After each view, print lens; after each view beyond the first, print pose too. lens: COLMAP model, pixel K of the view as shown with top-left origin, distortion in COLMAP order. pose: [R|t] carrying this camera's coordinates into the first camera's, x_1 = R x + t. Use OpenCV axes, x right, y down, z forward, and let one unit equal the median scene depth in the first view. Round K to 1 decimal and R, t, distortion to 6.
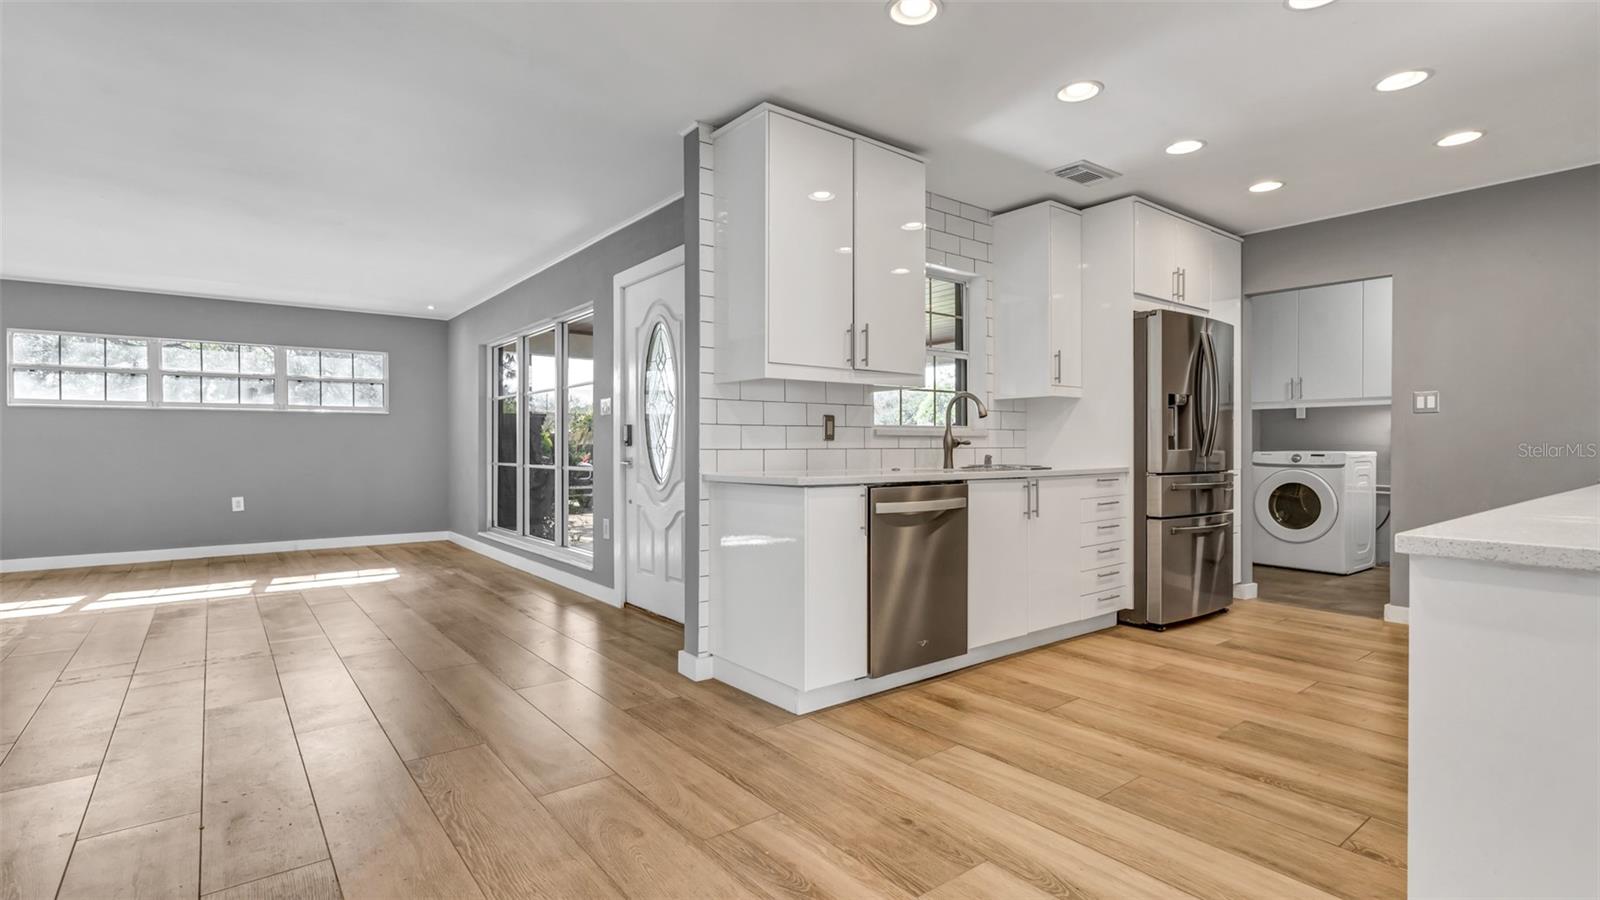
lens RADIAL K [[749.0, 0, 802.5], [0, 749.0, 449.0], [0, 0, 1]] dist [-0.002680, -0.000301]
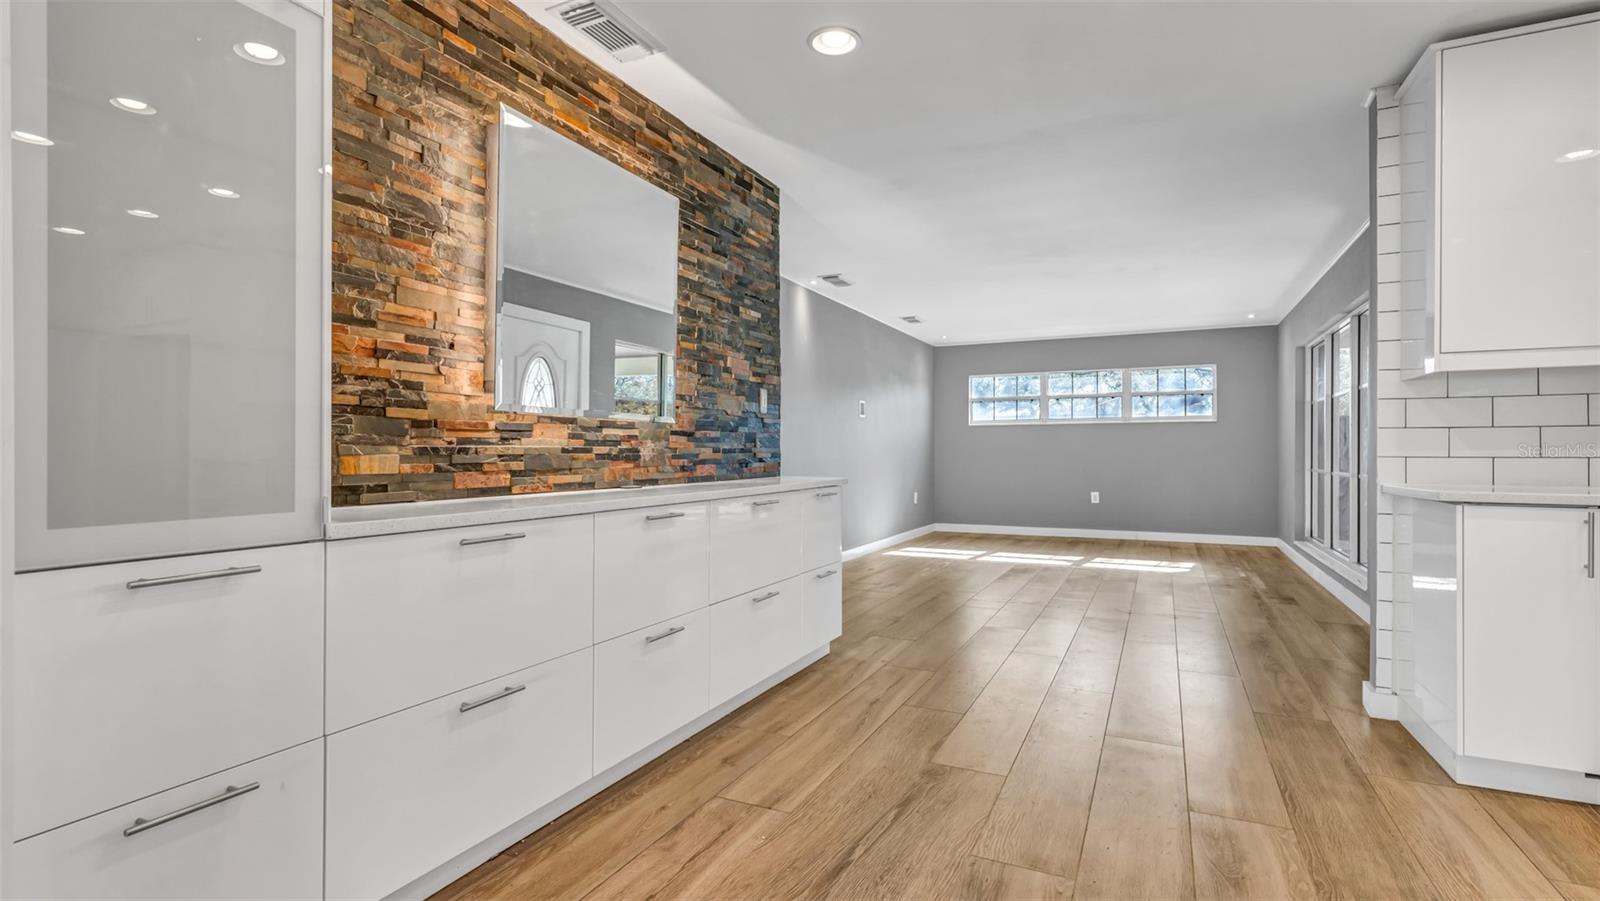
lens RADIAL K [[752.3, 0, 794.9], [0, 752.3, 449.9], [0, 0, 1]] dist [0.000095, 0.000125]
pose [[0.431273, -0.000747, -0.902221, 0.355877], [-0.004373, 0.999986, -0.002918, -0.001669], [0.902211, 0.005204, 0.431264, -0.005101]]
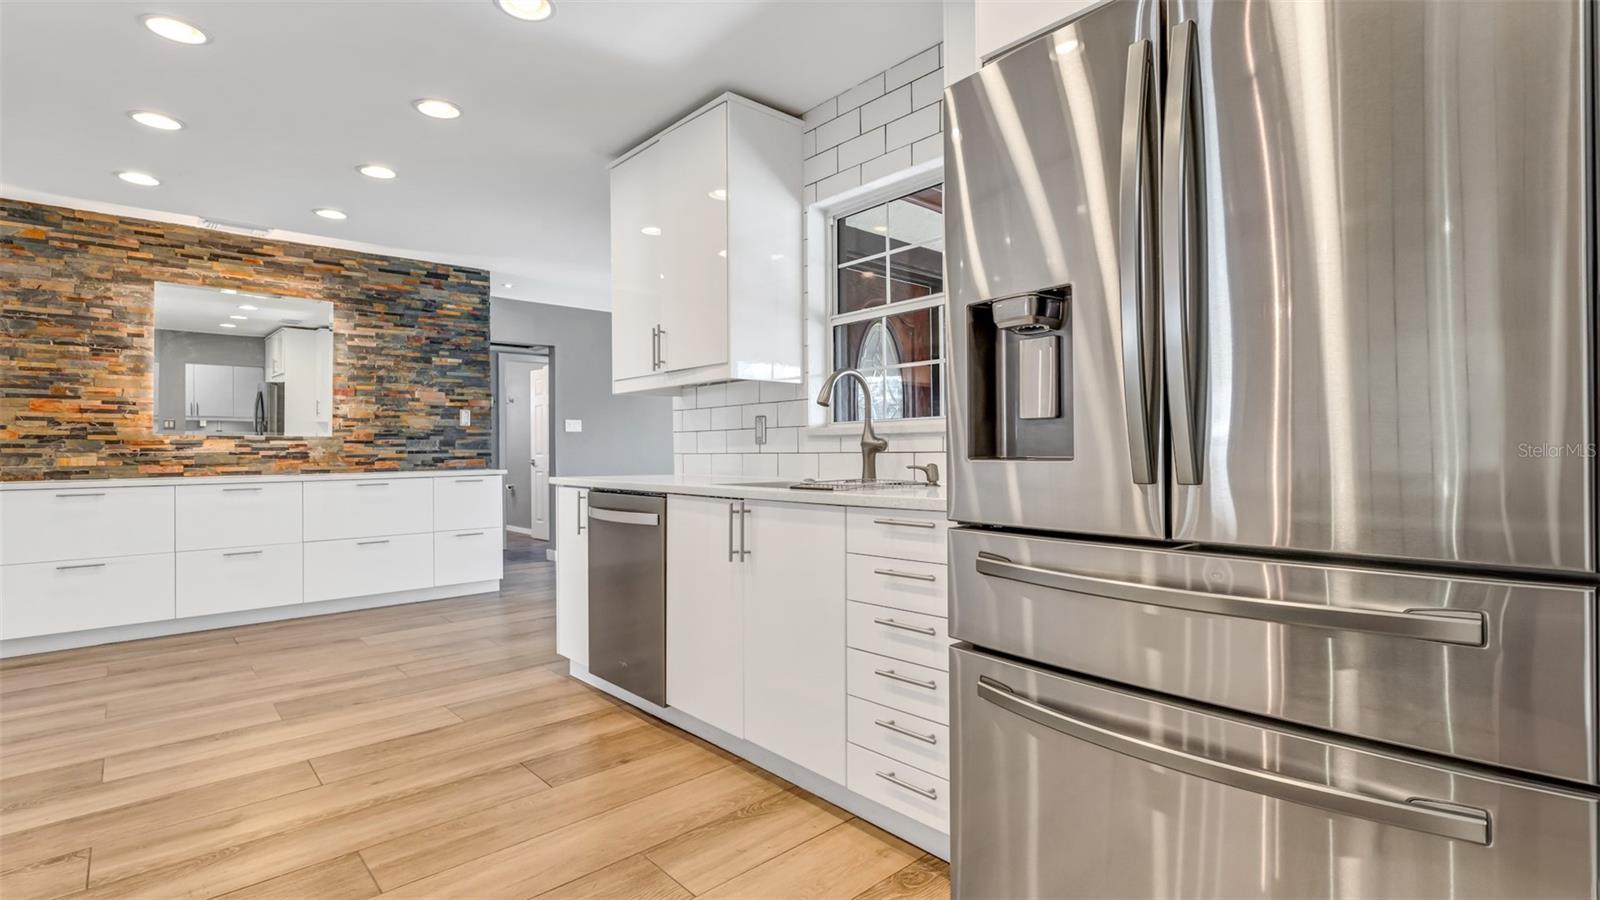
lens RADIAL K [[746.1, 0, 795.1], [0, 746.1, 442.7], [0, 0, 1]] dist [-0.002011, 0.000360]
pose [[0.061819, -0.008739, -0.998049, 1.027479], [0.005178, 0.999951, -0.008435, -0.005581], [0.998074, -0.004647, 0.061861, 1.084325]]
